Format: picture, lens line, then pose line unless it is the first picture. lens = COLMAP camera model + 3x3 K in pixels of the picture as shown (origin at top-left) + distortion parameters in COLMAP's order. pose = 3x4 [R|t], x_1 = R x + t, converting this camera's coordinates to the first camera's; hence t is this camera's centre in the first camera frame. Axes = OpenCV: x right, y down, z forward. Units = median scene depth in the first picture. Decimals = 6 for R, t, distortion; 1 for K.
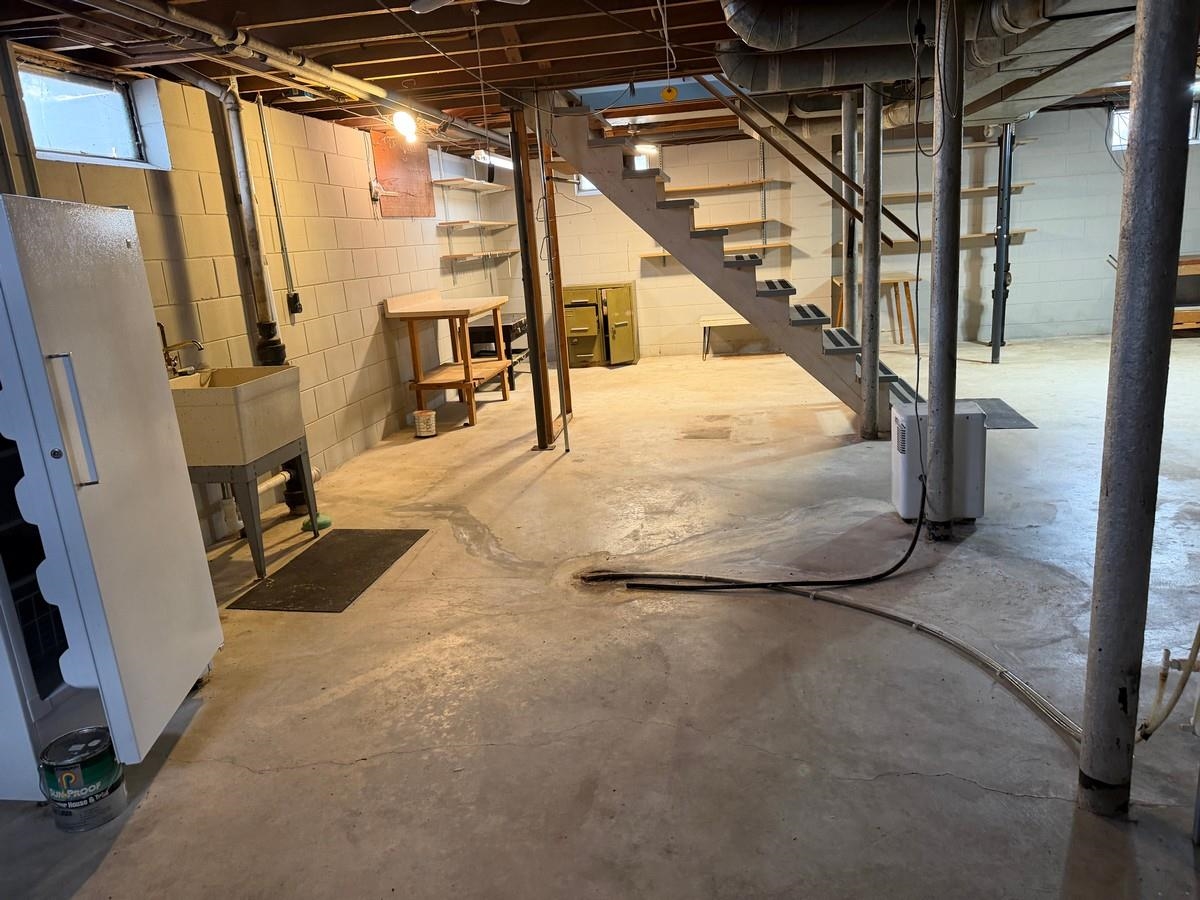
lens RADIAL K [[840.6, 0, 620.5], [0, 840.6, 450.5], [0, 0, 1]] dist [0.022859, -0.006614]
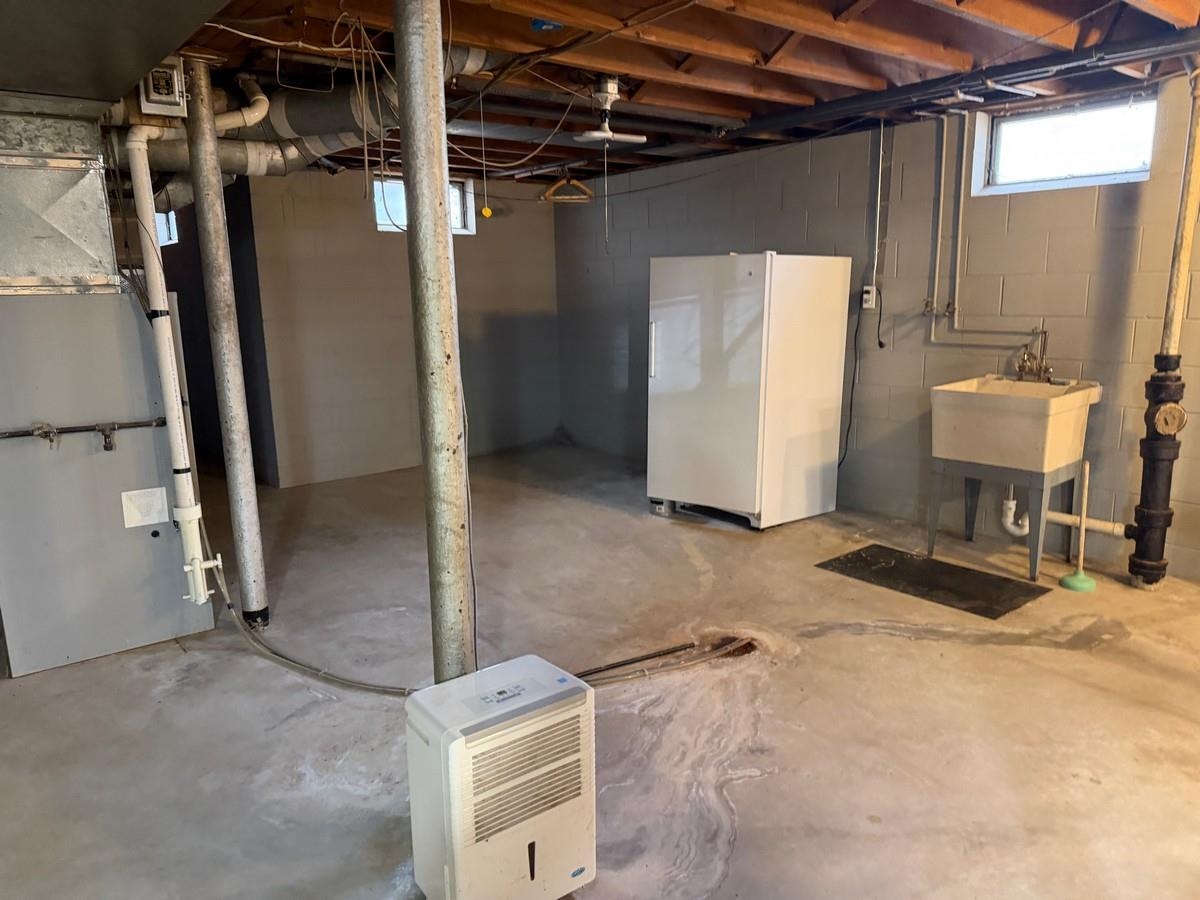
lens RADIAL K [[841.6, 0, 599.2], [0, 841.6, 477.5], [0, 0, 1]] dist [0.034181, 0.000099]
pose [[-0.683151, 0.248801, -0.686588, 0.499533], [-0.112213, 0.893246, 0.435339, -0.303769], [0.721604, 0.374446, -0.582303, 0.993439]]
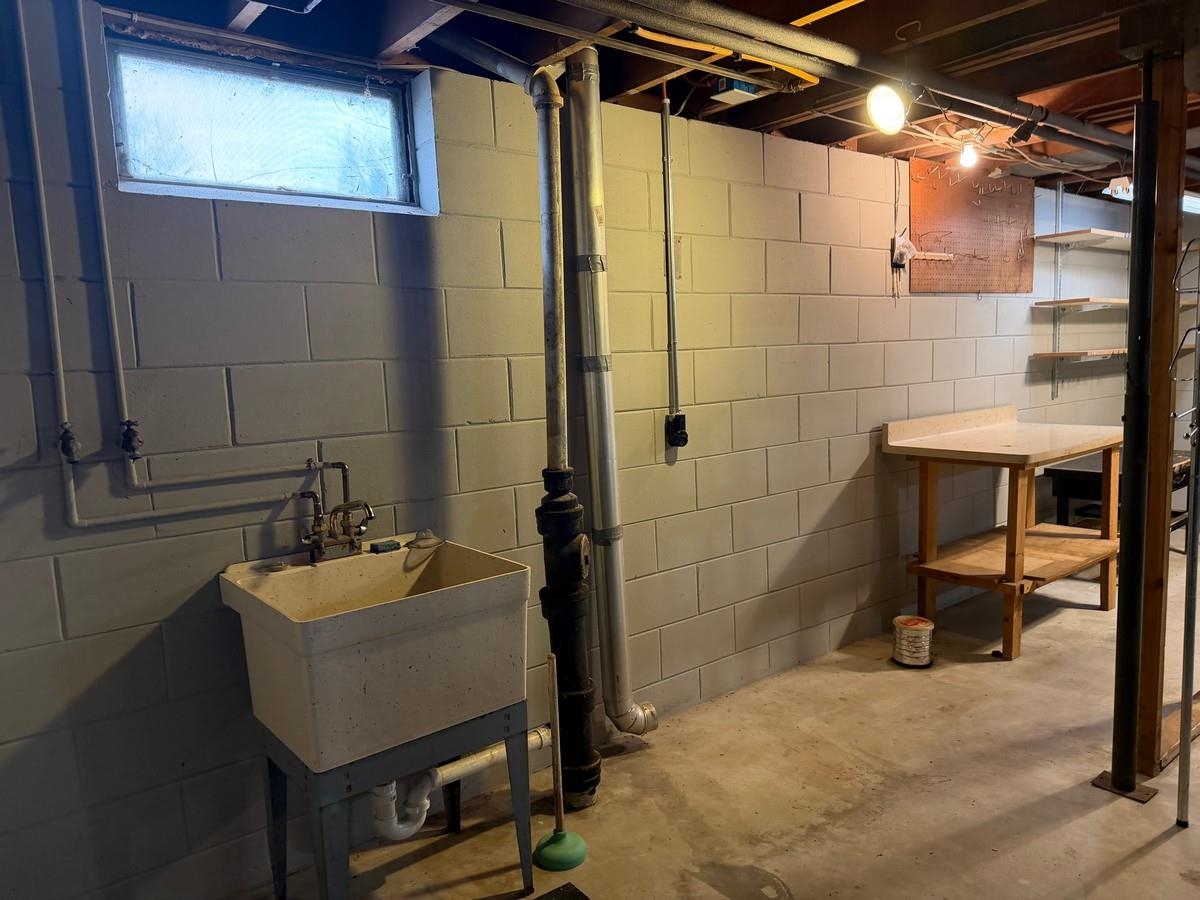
lens RADIAL K [[840.6, 0, 620.5], [0, 840.6, 450.5], [0, 0, 1]] dist [0.022859, -0.006614]
pose [[0.726672, 0.126271, -0.675280, -0.002443], [-0.186356, 0.982338, -0.016851, -0.143069], [0.661225, 0.138088, 0.737369, 0.530113]]
